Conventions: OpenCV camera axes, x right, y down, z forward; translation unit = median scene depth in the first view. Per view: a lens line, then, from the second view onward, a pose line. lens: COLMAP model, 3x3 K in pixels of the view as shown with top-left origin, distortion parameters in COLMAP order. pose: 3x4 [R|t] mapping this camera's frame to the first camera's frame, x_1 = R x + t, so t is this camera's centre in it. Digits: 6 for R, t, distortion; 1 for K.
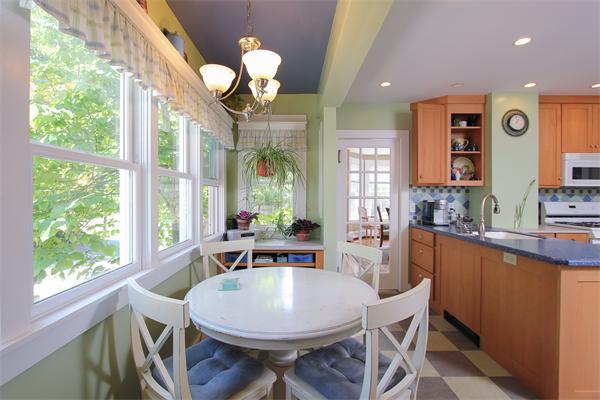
lens RADIAL K [[276.5, 0, 298.9], [0, 276.5, 201.1], [0, 0, 1]] dist [0.000621, 0.000258]
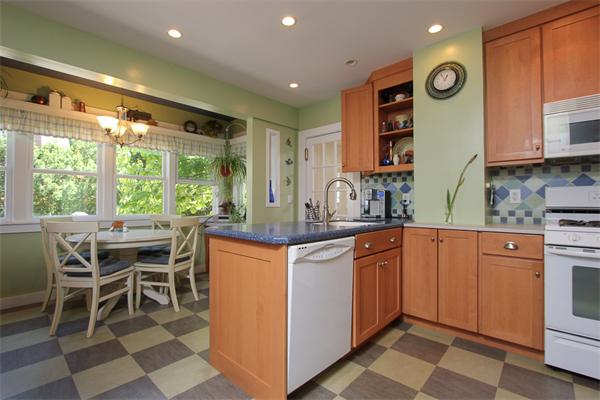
lens RADIAL K [[276.5, 0, 299.8], [0, 276.5, 199.8], [0, 0, 1]] dist [0.000621, 0.000258]
pose [[0.733807, -0.010626, -0.679274, 0.963087], [-0.006080, 0.999735, -0.022206, 0.050180], [0.679330, 0.020425, 0.733548, 0.194669]]
